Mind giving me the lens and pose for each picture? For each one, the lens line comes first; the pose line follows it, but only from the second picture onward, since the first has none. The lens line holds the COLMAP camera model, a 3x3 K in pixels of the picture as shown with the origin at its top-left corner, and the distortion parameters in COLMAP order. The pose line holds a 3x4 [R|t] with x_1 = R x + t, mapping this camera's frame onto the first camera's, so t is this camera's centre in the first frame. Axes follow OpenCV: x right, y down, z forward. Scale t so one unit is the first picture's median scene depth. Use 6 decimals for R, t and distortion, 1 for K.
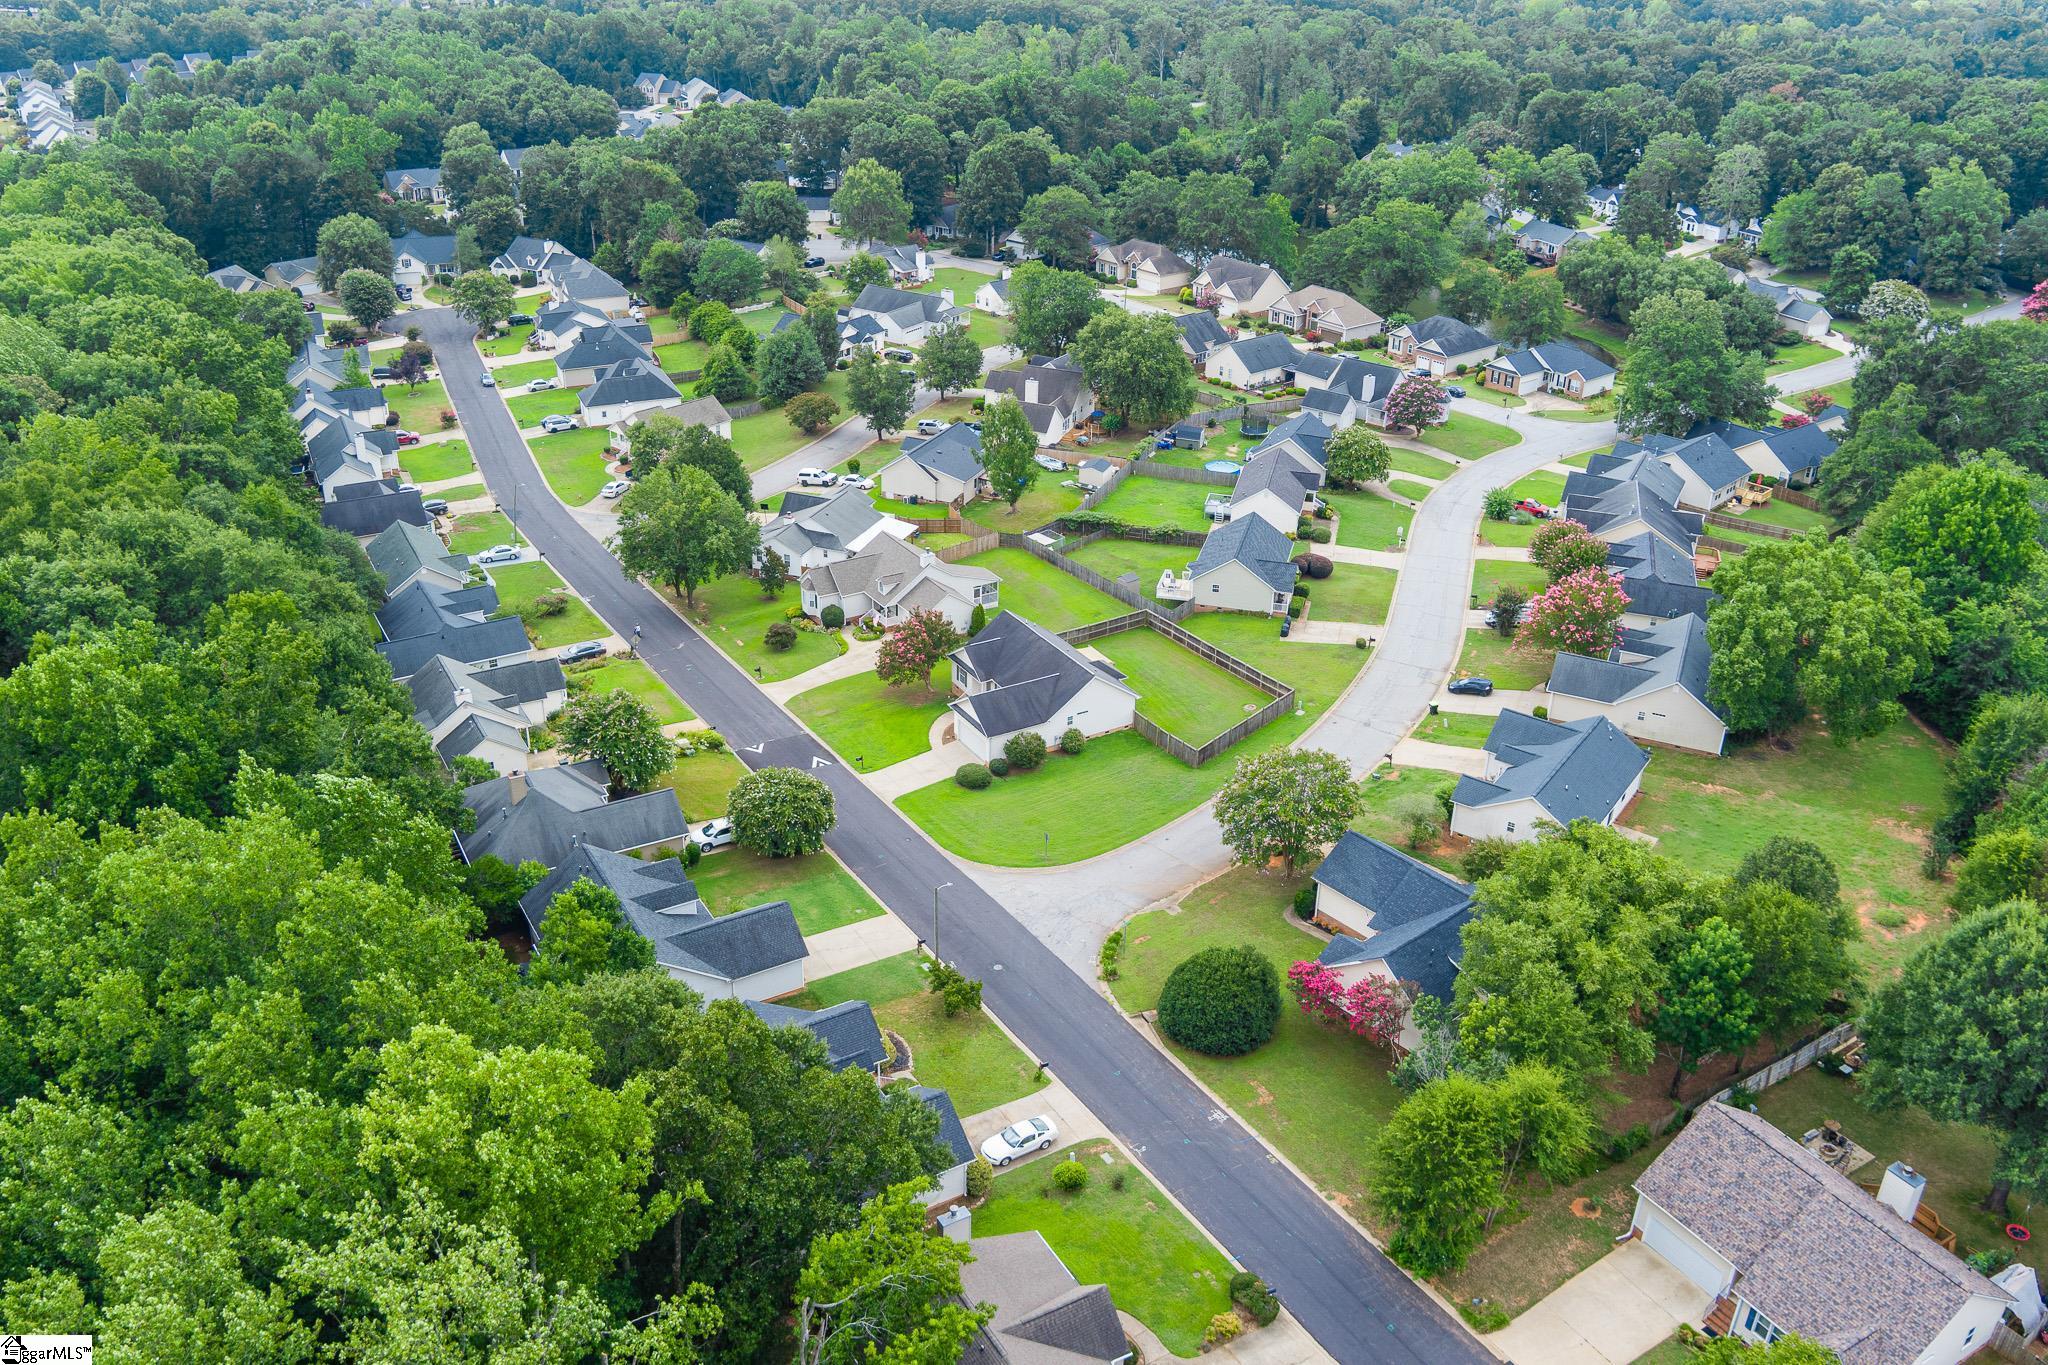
lens RADIAL K [[1653.0, 0, 1024.0], [0, 1653.0, 682.5], [0, 0, 1]] dist [-0.082168, 0.016692]
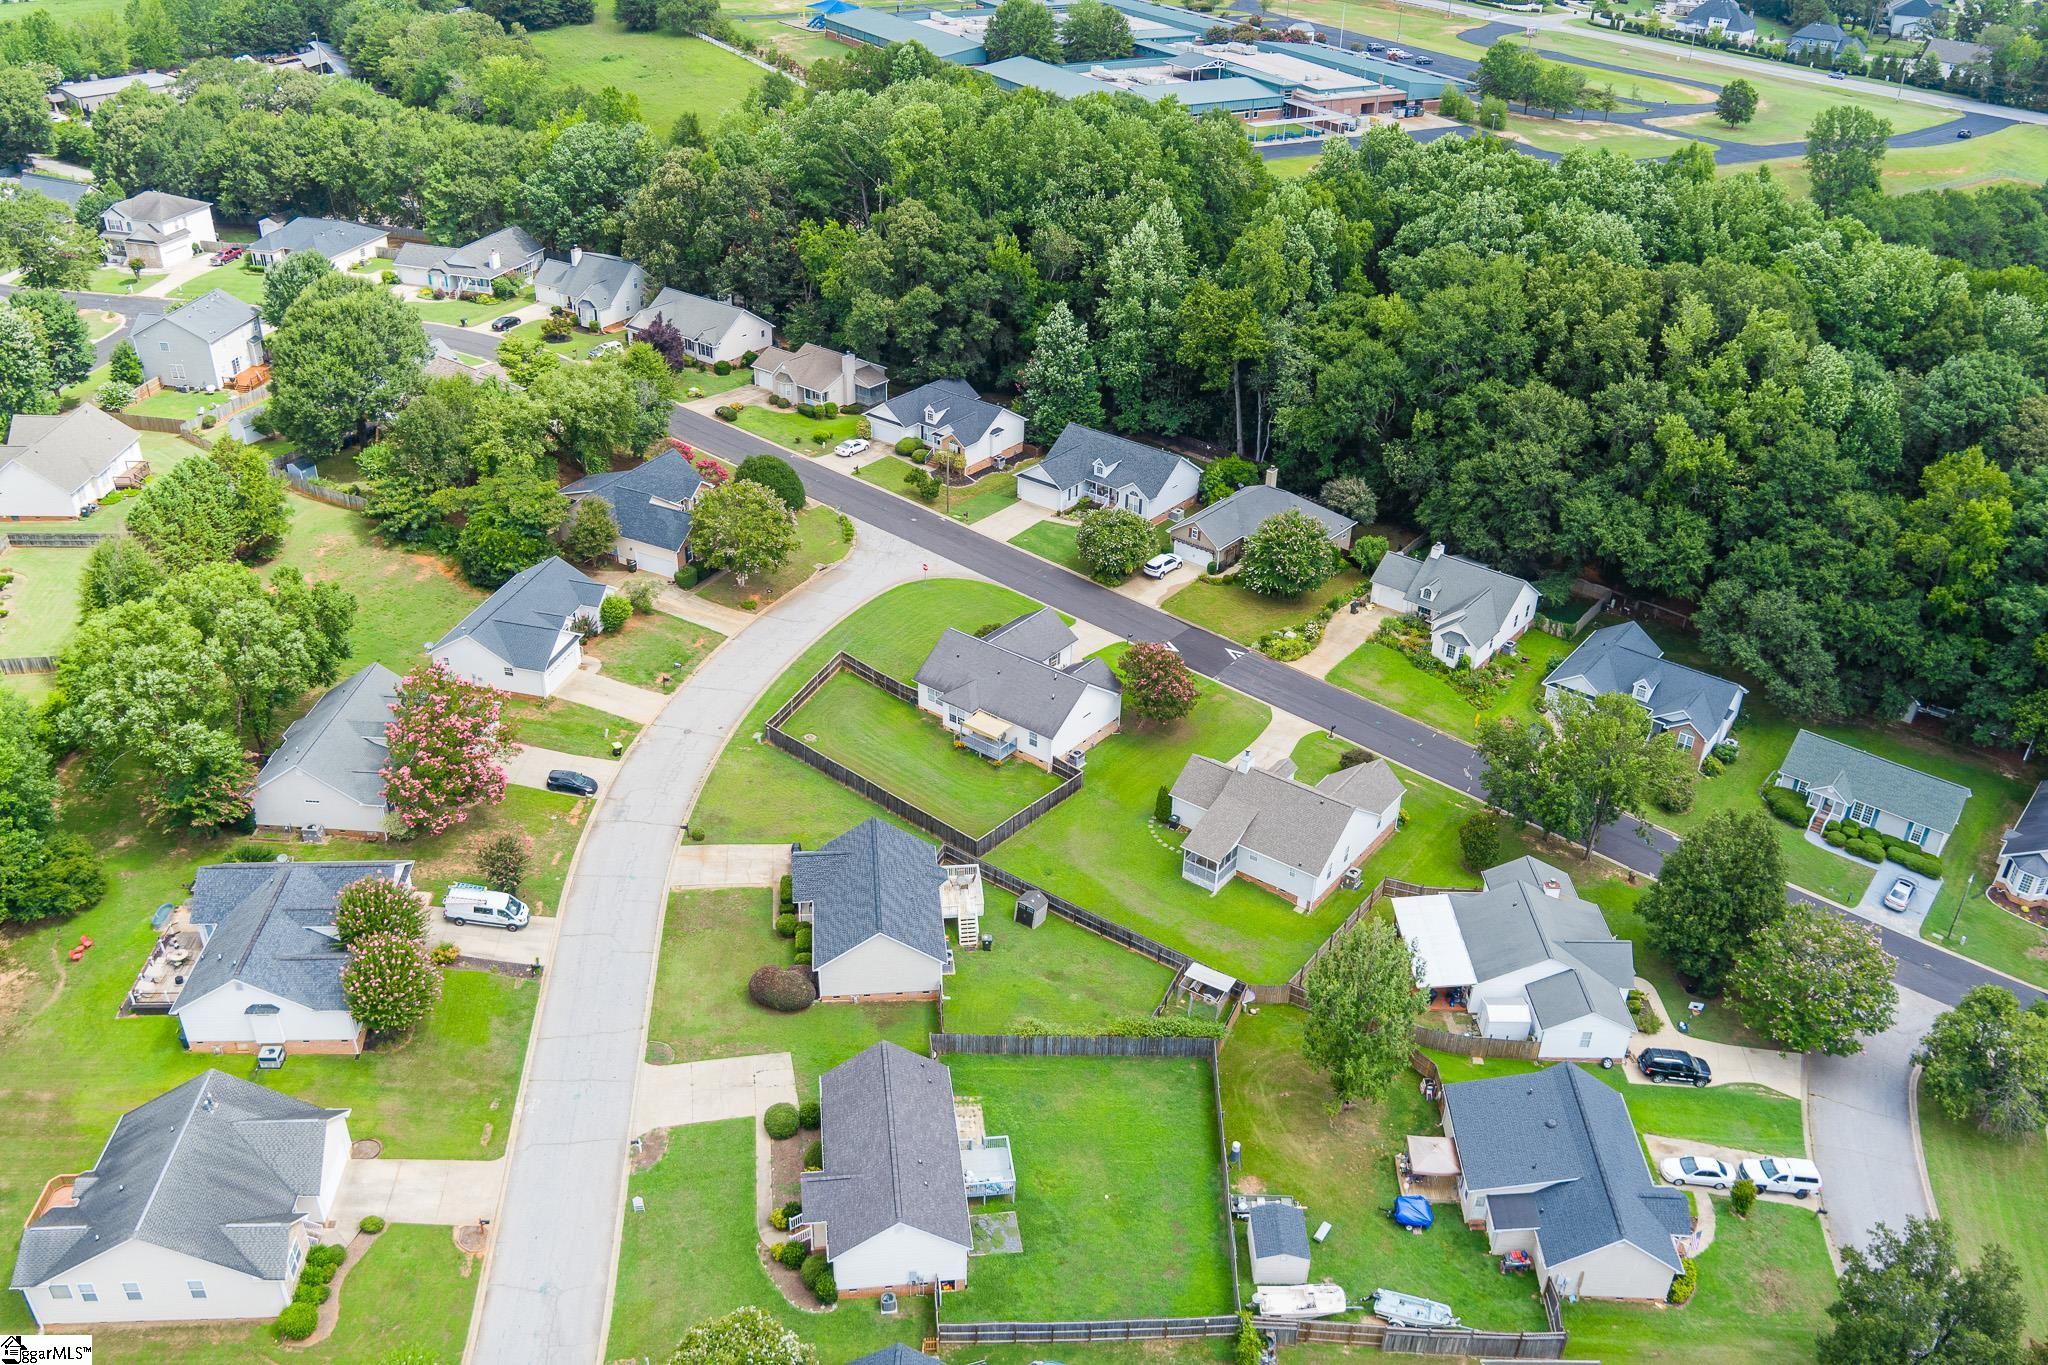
lens RADIAL K [[1653.0, 0, 1024.0], [0, 1653.0, 682.5], [0, 0, 1]] dist [-0.082168, 0.016692]
pose [[-0.929863, 0.163152, -0.329753, 0.290805], [-0.186285, 0.564115, 0.804408, -0.691562], [0.317259, 0.809417, -0.494156, 1.303986]]
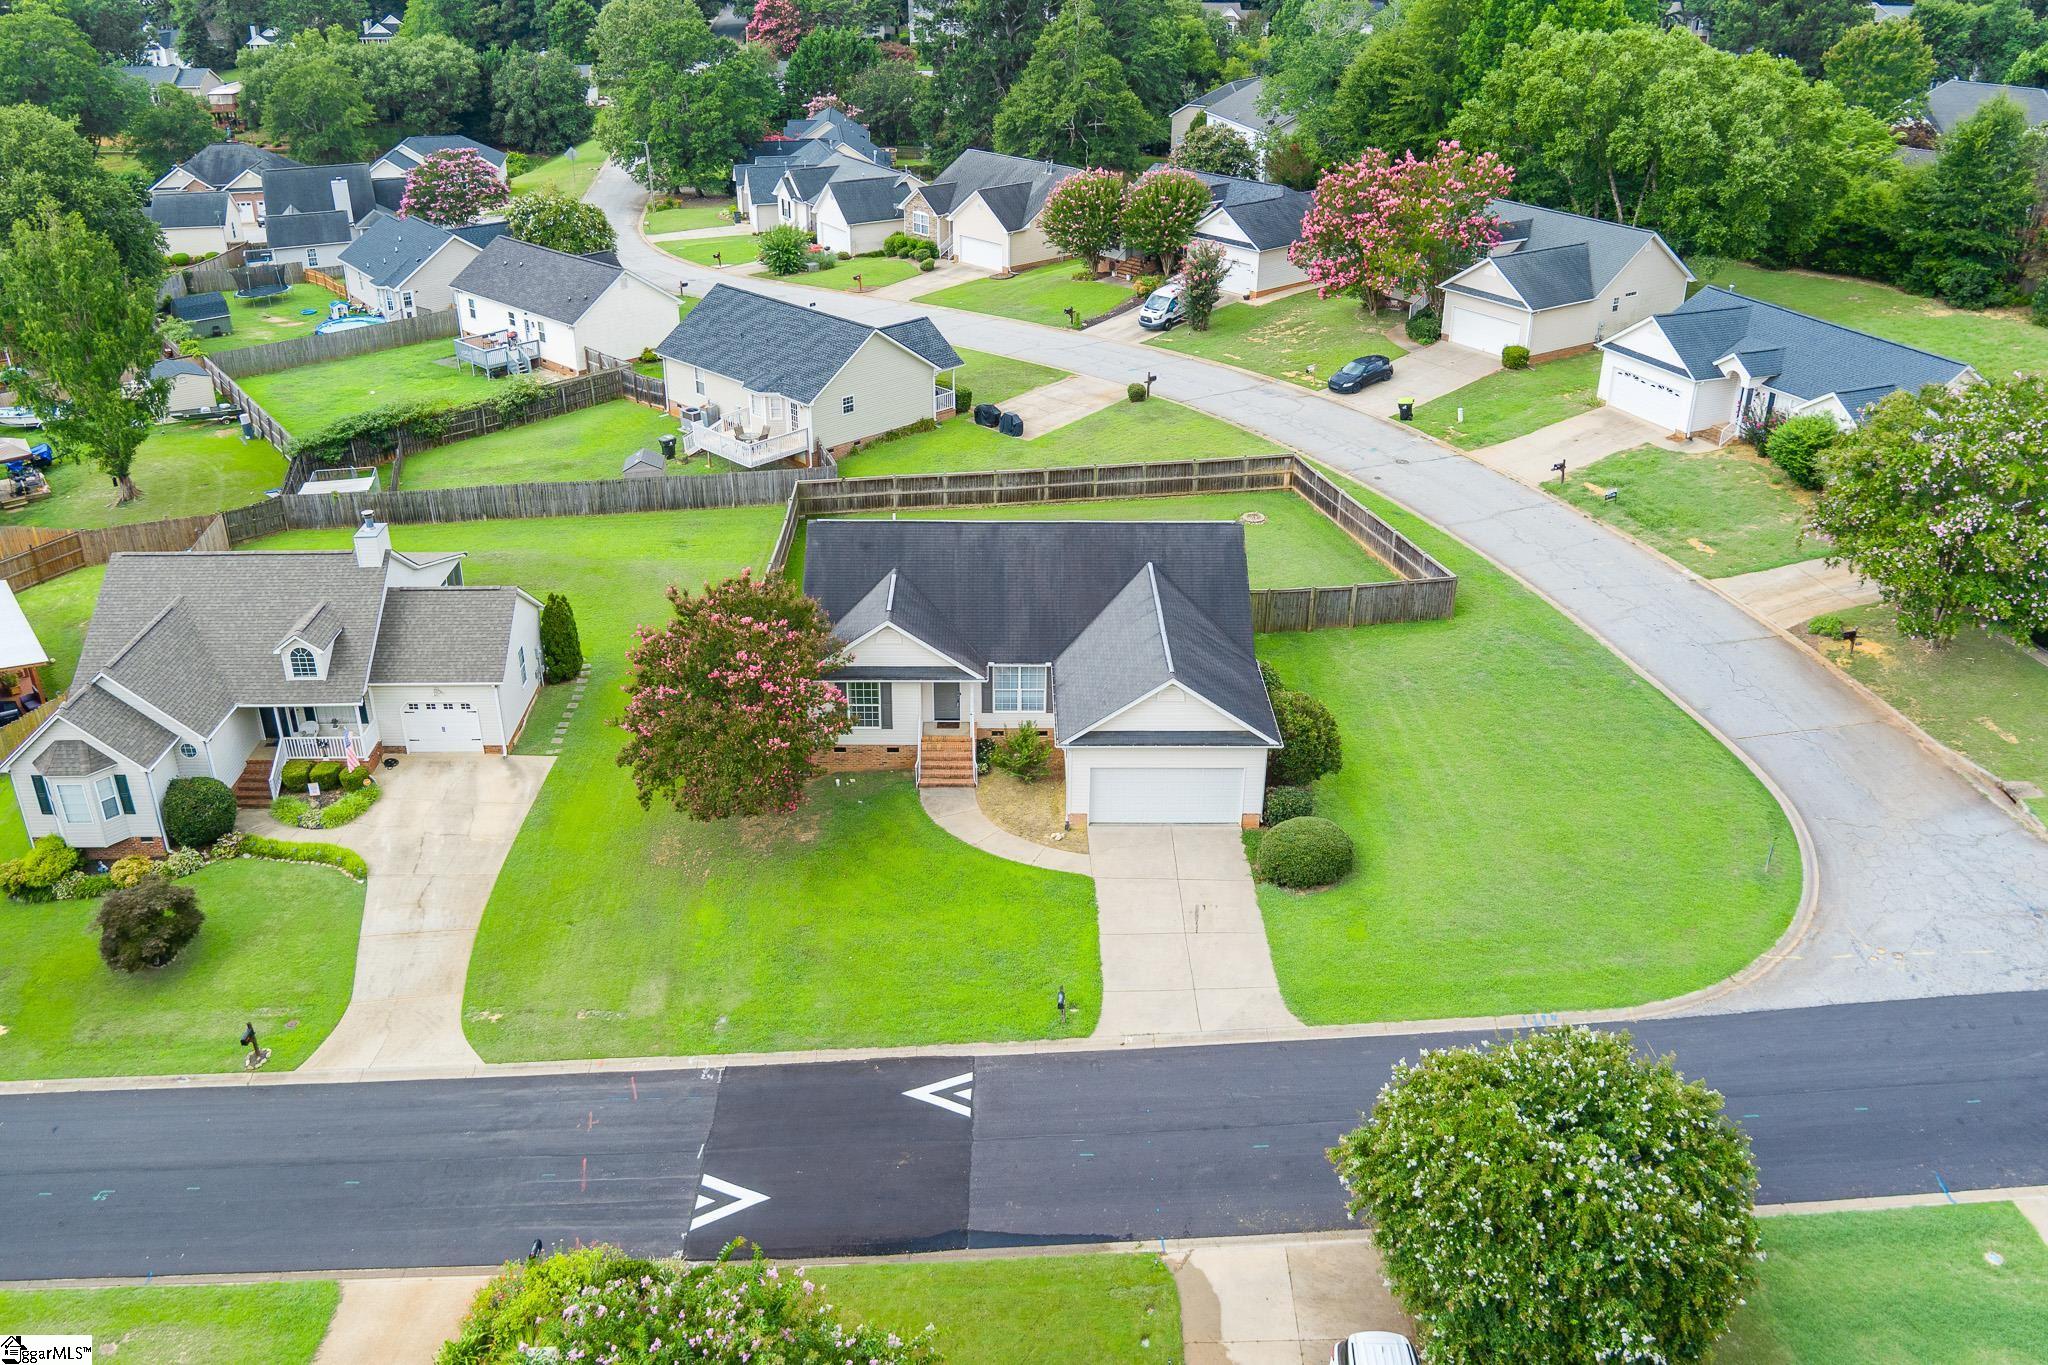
lens RADIAL K [[1653.0, 0, 1024.0], [0, 1653.0, 682.5], [0, 0, 1]] dist [-0.082168, 0.016692]
pose [[0.502576, -0.402751, 0.764989, -0.267223], [0.396327, 0.893733, 0.210157, -0.064763], [-0.768338, 0.197566, 0.608790, 0.666942]]
